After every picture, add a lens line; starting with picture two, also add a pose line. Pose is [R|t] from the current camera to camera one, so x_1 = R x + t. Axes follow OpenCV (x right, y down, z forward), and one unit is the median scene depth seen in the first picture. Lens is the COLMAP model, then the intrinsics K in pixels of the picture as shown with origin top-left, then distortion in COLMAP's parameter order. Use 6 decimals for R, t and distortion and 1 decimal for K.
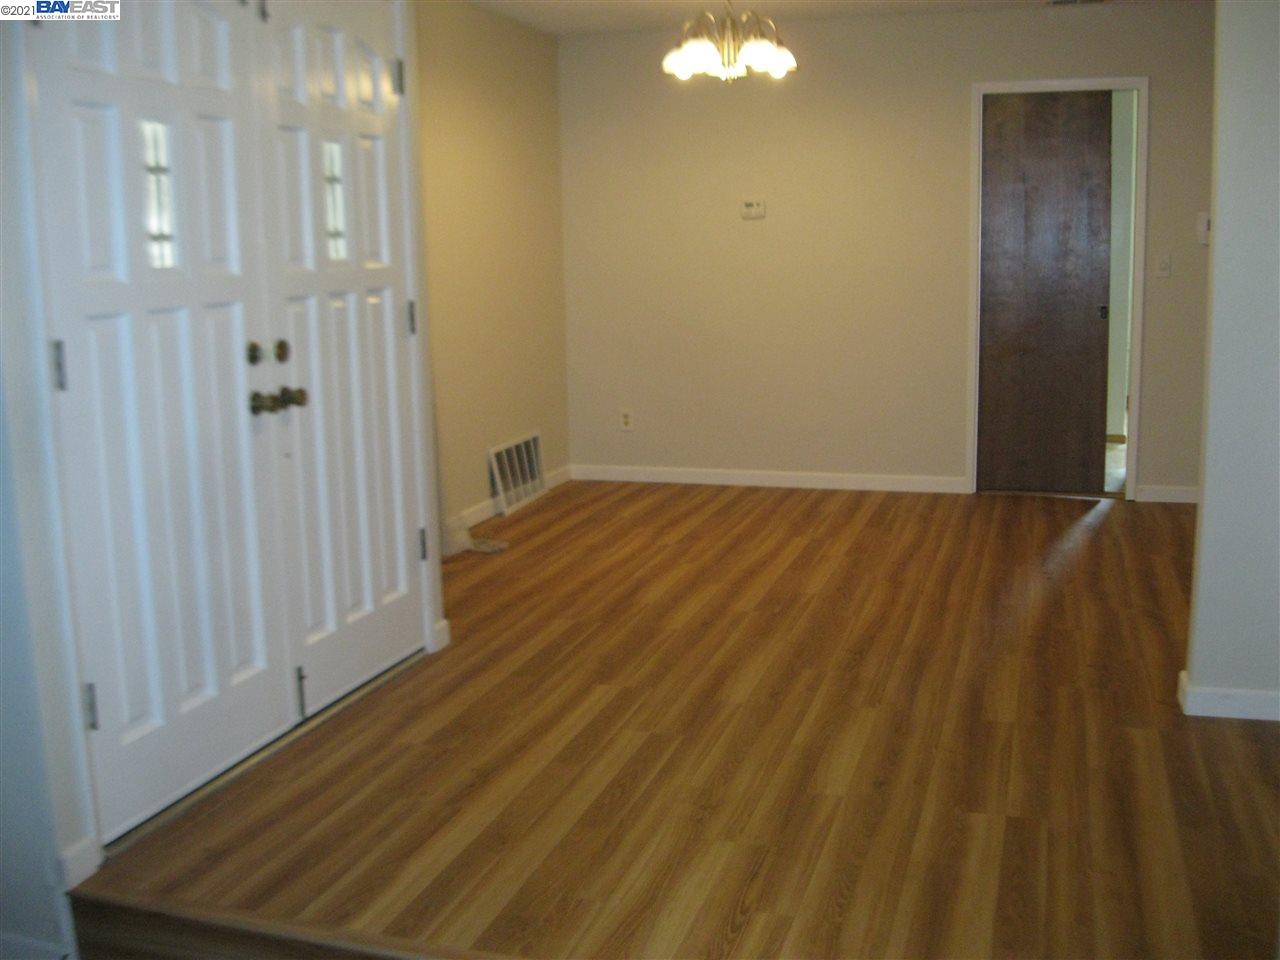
lens RADIAL K [[1321.1, 0, 640.0], [0, 1321.1, 480.0], [0, 0, 1]] dist [-0.108789, 0.020915]
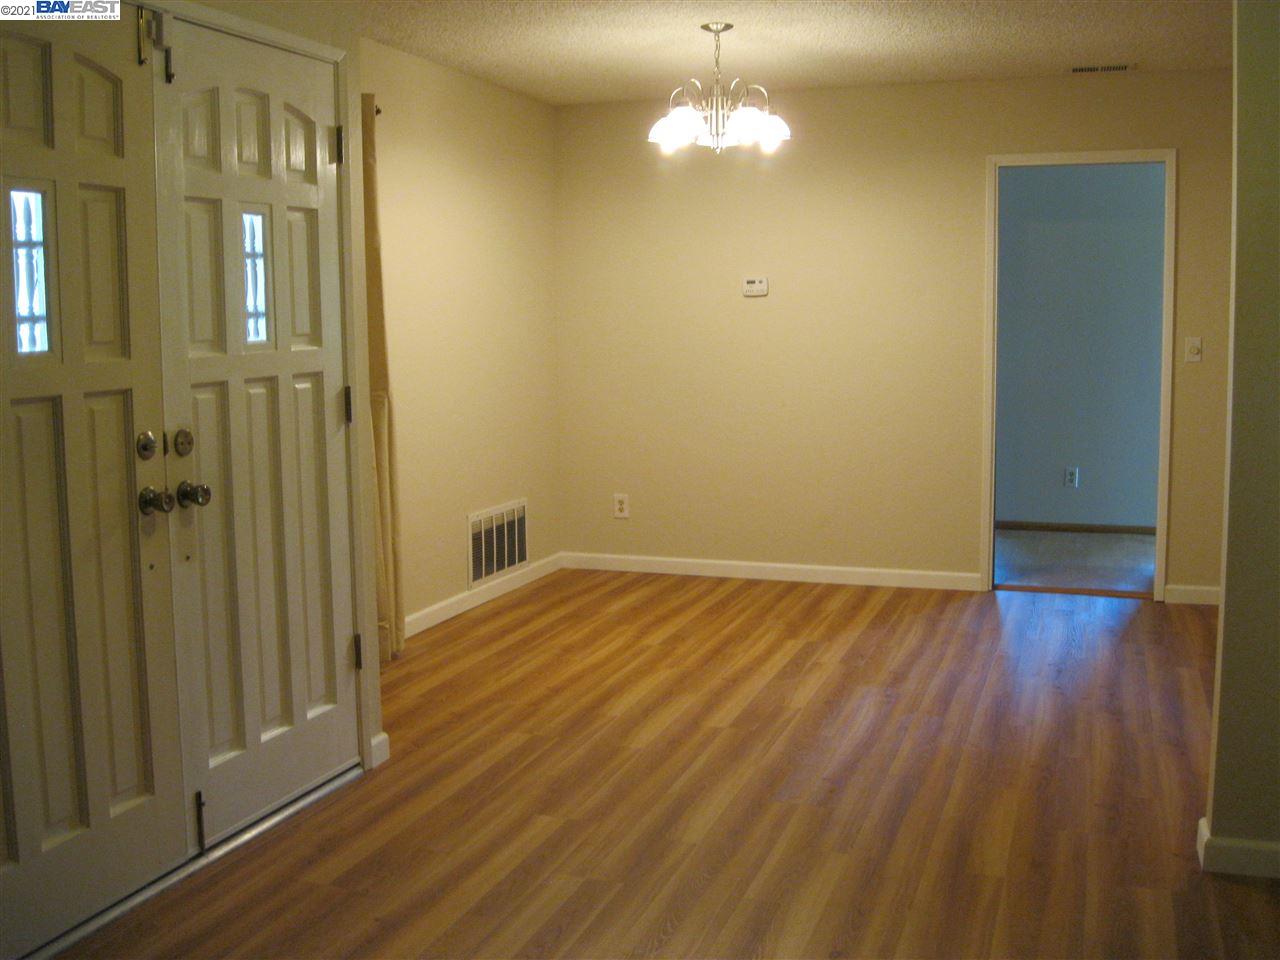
lens RADIAL K [[1270.9, 0, 640.0], [0, 1270.9, 480.0], [0, 0, 1]] dist [-0.111165, 0.017538]
pose [[0.998533, 0.013646, -0.052390, 0.066538], [-0.016123, 0.998758, -0.047139, -0.028601], [0.051682, 0.047915, 0.997513, 0.114348]]
